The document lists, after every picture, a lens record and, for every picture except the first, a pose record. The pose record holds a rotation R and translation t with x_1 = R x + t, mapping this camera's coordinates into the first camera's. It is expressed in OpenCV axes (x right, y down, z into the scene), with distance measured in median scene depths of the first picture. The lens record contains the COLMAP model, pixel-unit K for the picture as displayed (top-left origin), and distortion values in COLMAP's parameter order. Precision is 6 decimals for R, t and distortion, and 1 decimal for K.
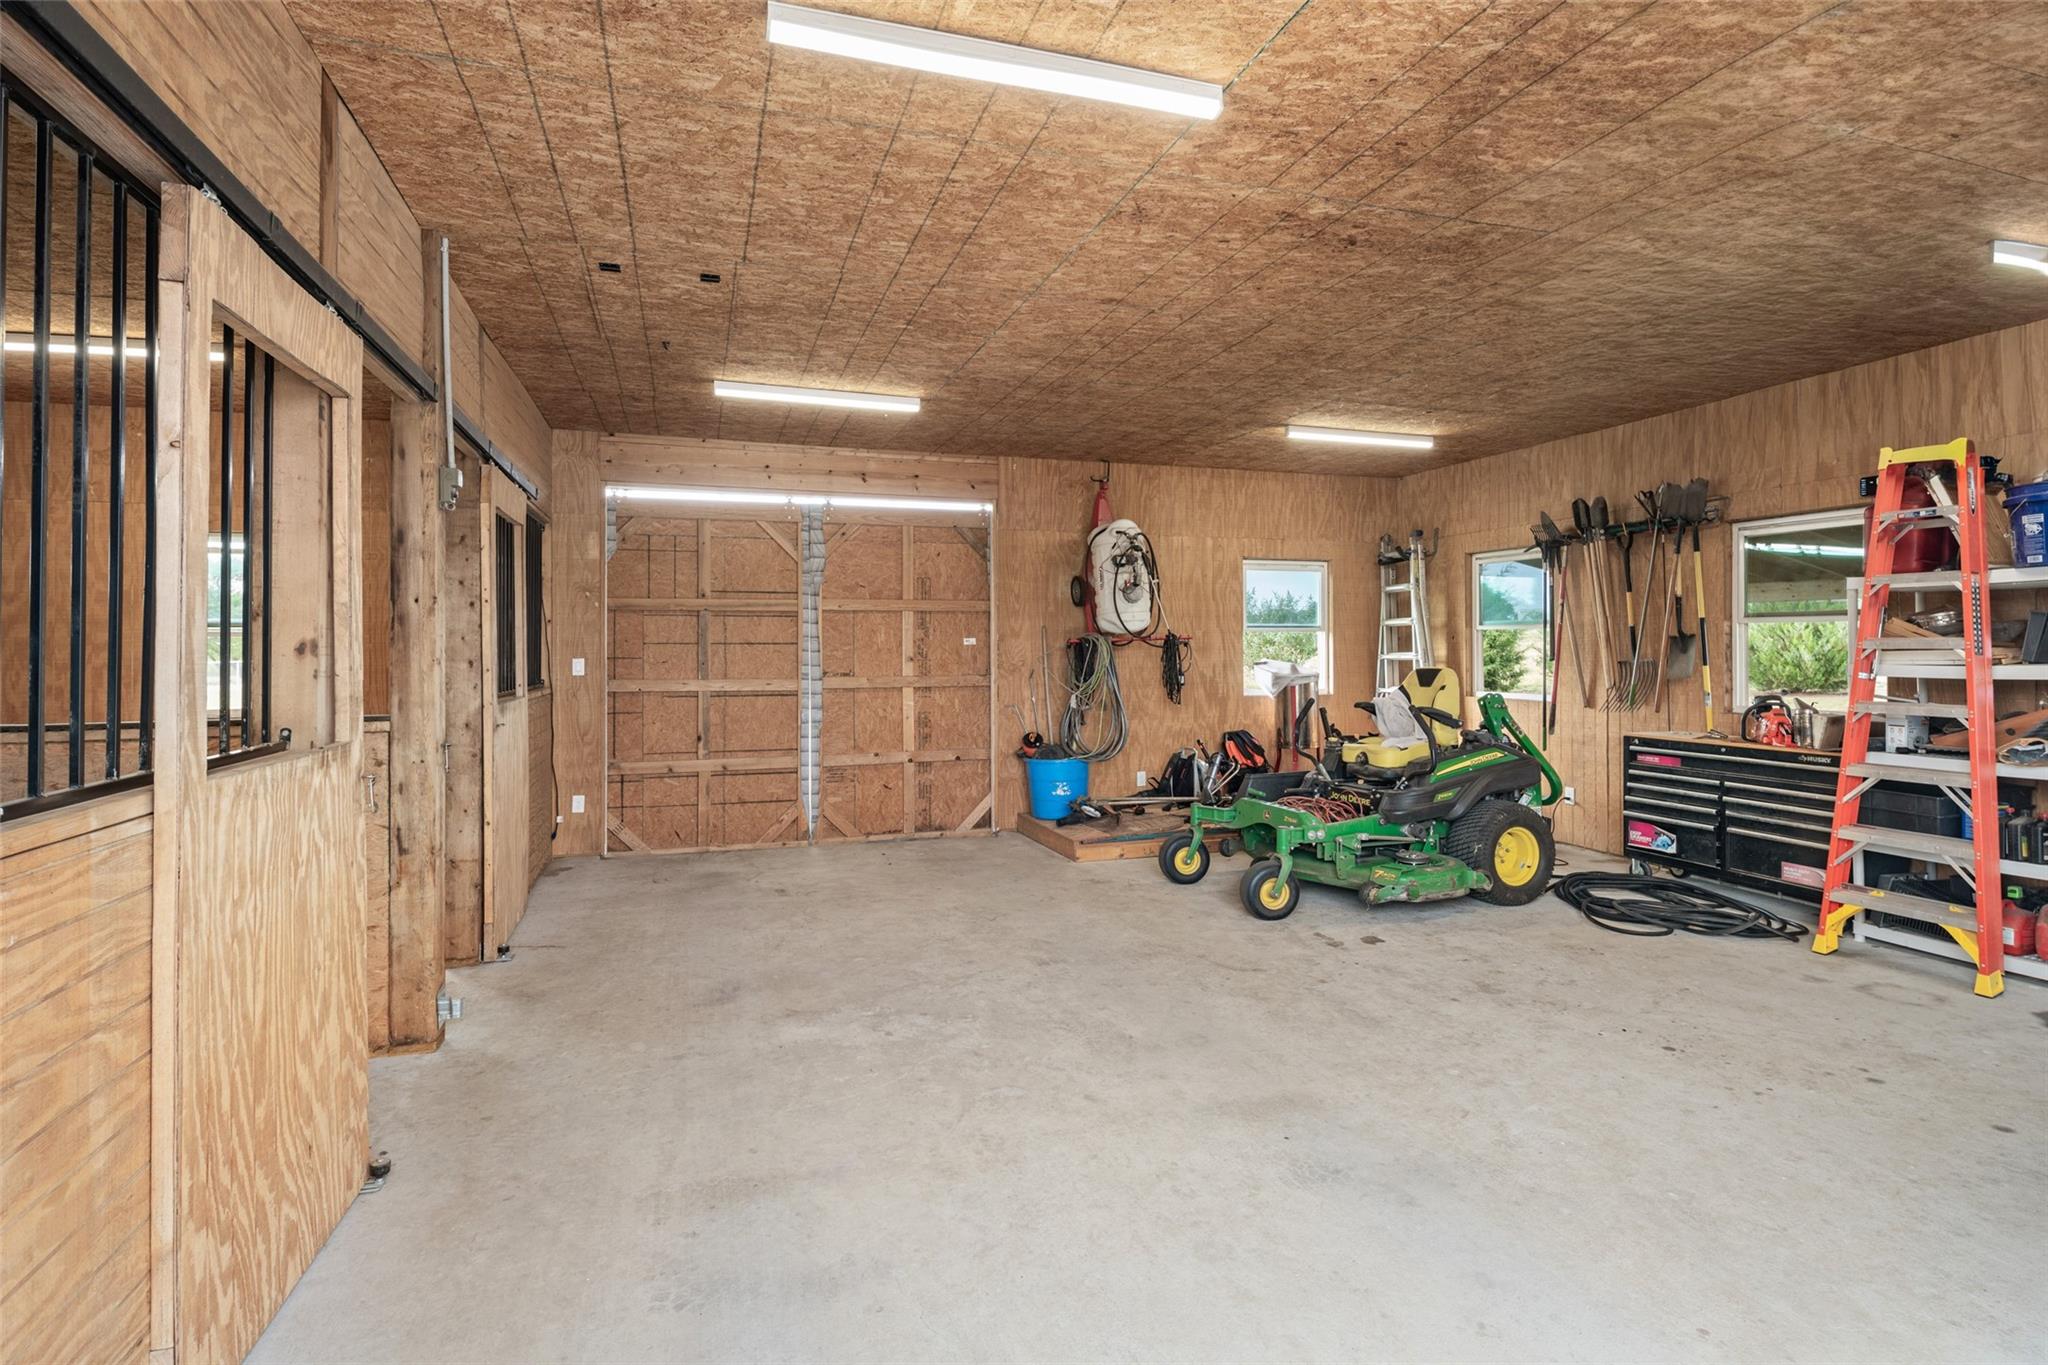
lens RADIAL K [[1004.0, 0, 1016.5], [0, 1004.0, 596.3], [0, 0, 1]] dist [0.002239, -0.001717]
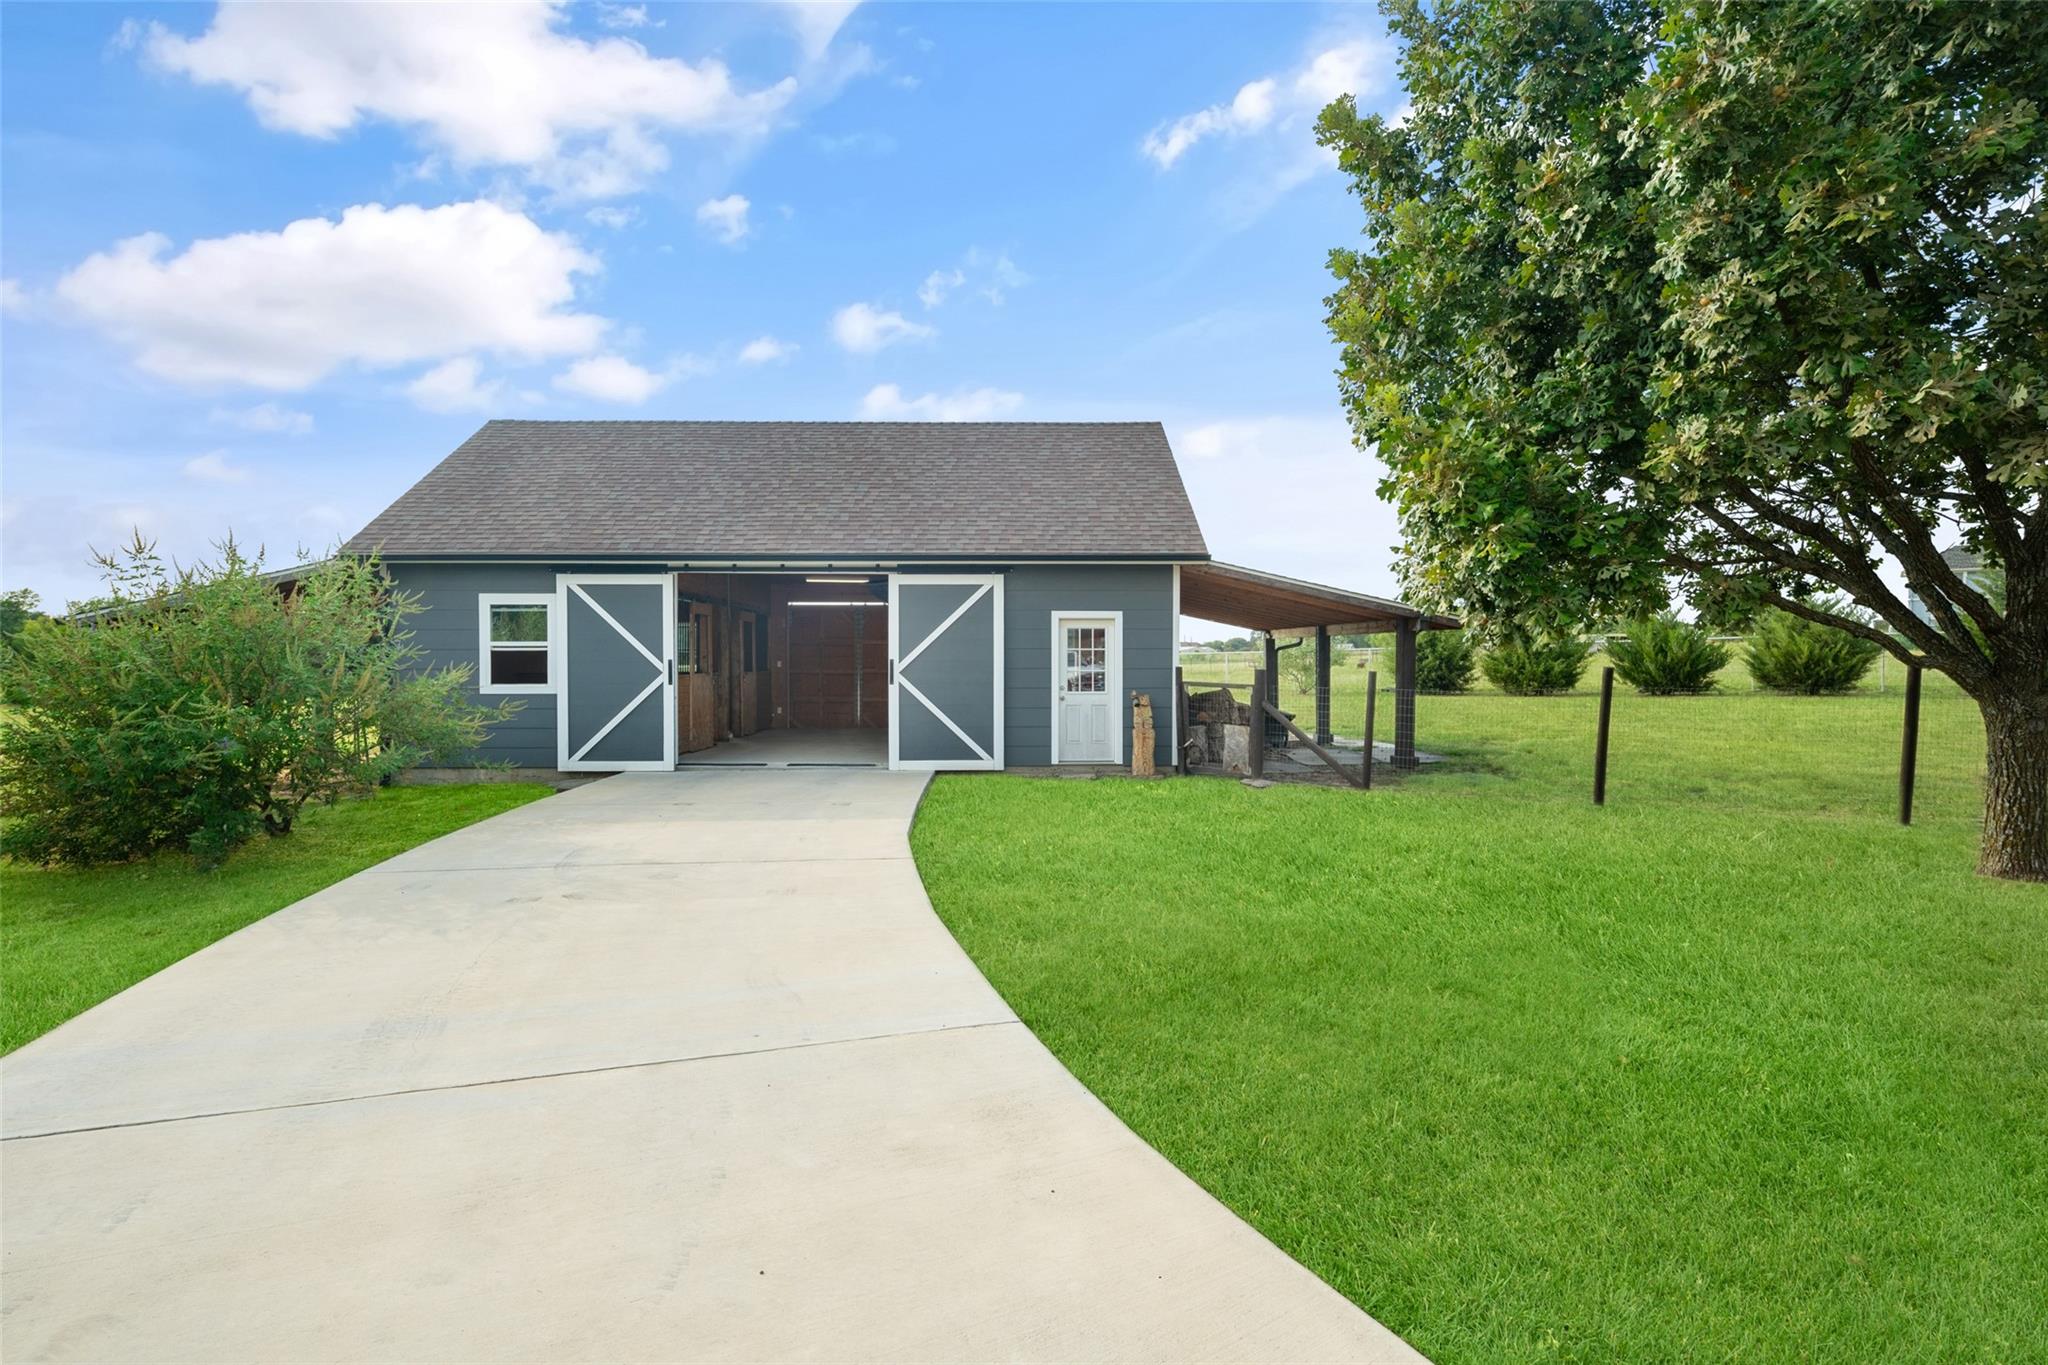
lens RADIAL K [[1004.0, 0, 1016.5], [0, 1004.0, 596.3], [0, 0, 1]] dist [0.002239, -0.001717]
pose [[0.955523, -0.013100, -0.294627, 1.067236], [0.010650, 0.999894, -0.009920, -0.088678], [0.294726, 0.006341, 0.955561, -1.564354]]
